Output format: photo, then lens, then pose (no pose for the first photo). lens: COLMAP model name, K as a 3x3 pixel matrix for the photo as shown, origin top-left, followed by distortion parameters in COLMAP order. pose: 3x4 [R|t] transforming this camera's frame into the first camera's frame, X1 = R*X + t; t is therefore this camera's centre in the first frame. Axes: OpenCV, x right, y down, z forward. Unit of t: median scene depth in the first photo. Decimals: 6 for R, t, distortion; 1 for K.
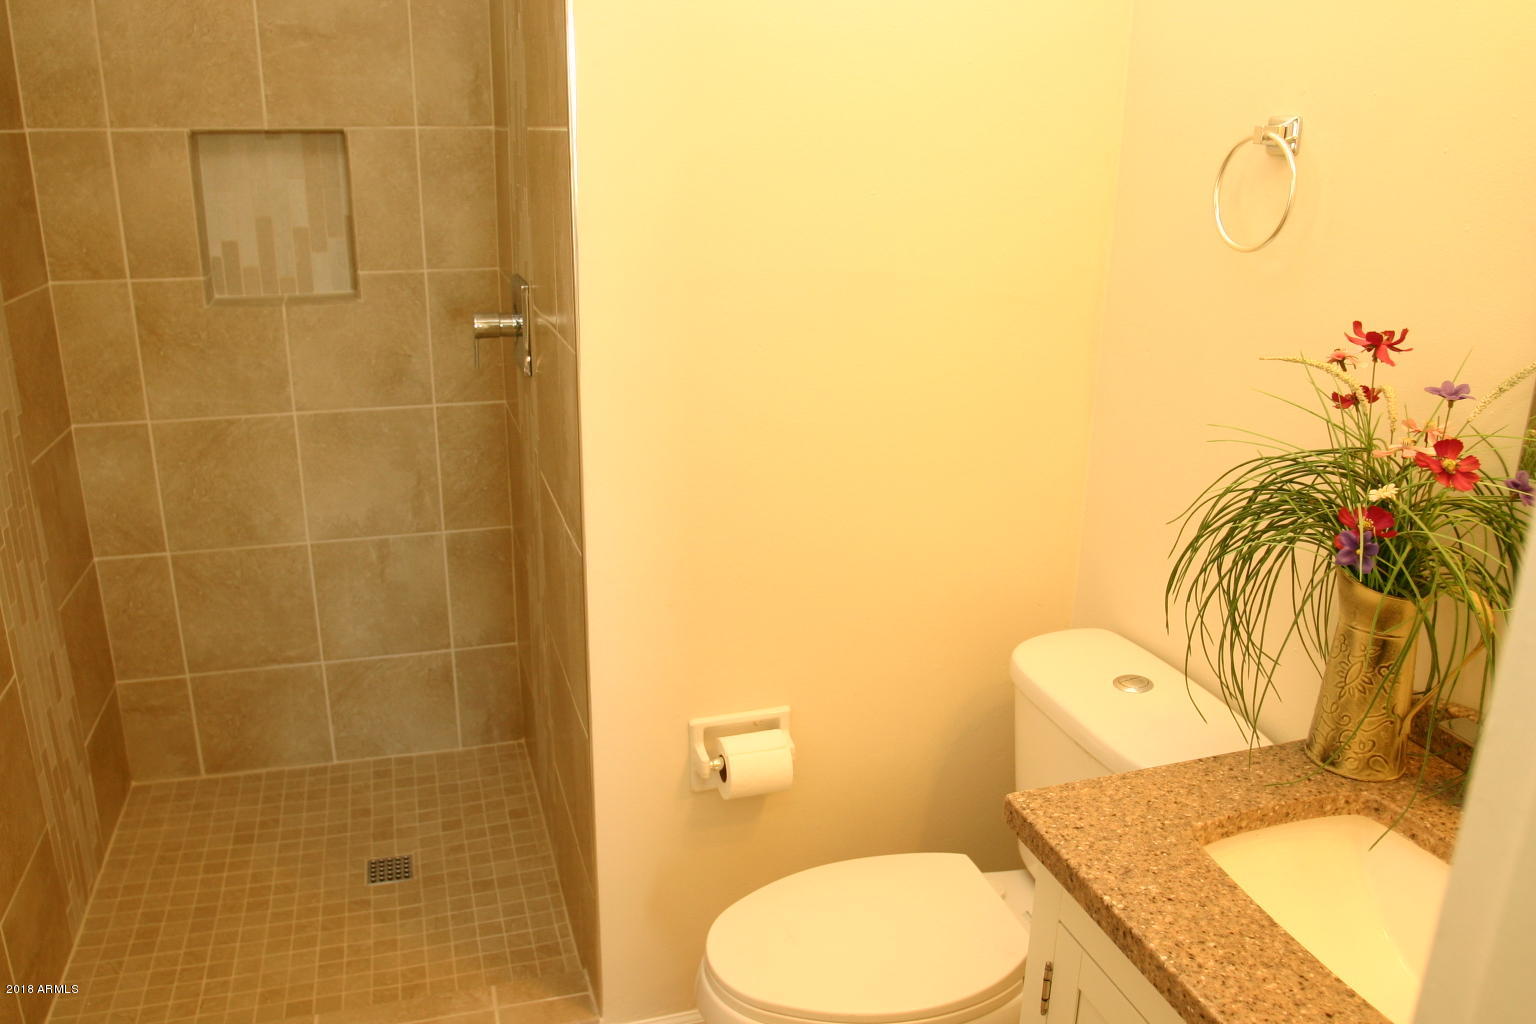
lens RADIAL K [[1182.9, 0, 763.2], [0, 1182.9, 510.0], [0, 0, 1]] dist [-0.097860, 0.052976]
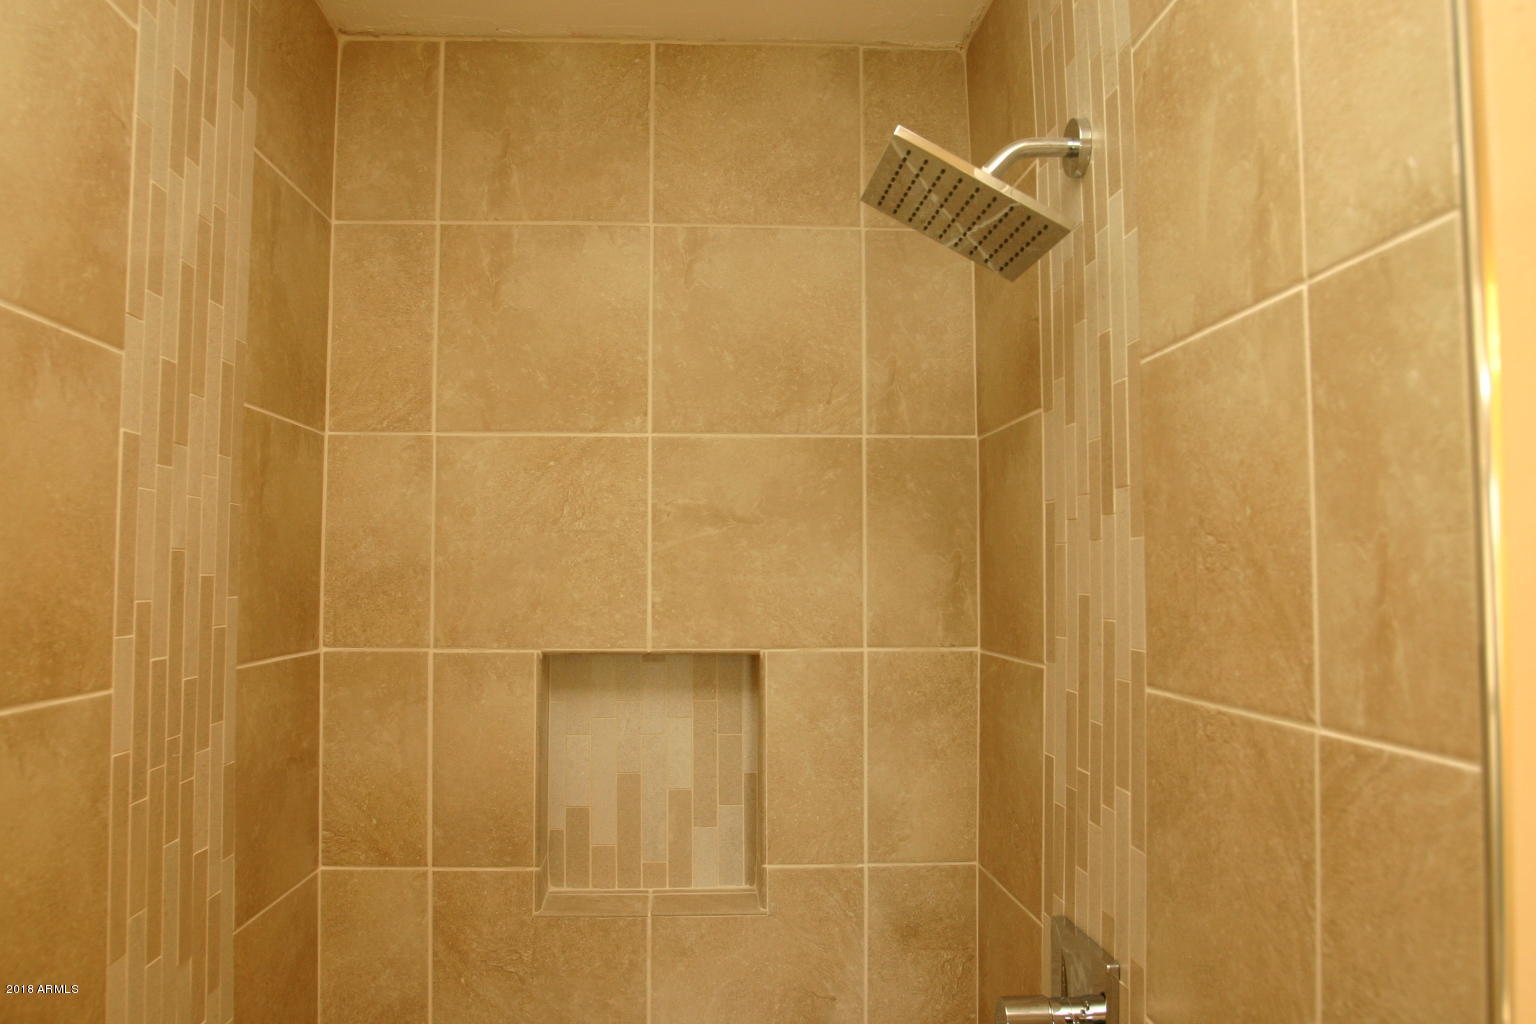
lens RADIAL K [[1182.9, 0, 763.2], [0, 1182.9, 510.0], [0, 0, 1]] dist [-0.097860, 0.052976]
pose [[0.974281, -0.023269, -0.224131, -0.204987], [-0.058682, 0.934134, -0.352065, -0.164923], [0.217560, 0.356163, 0.908744, 0.351204]]
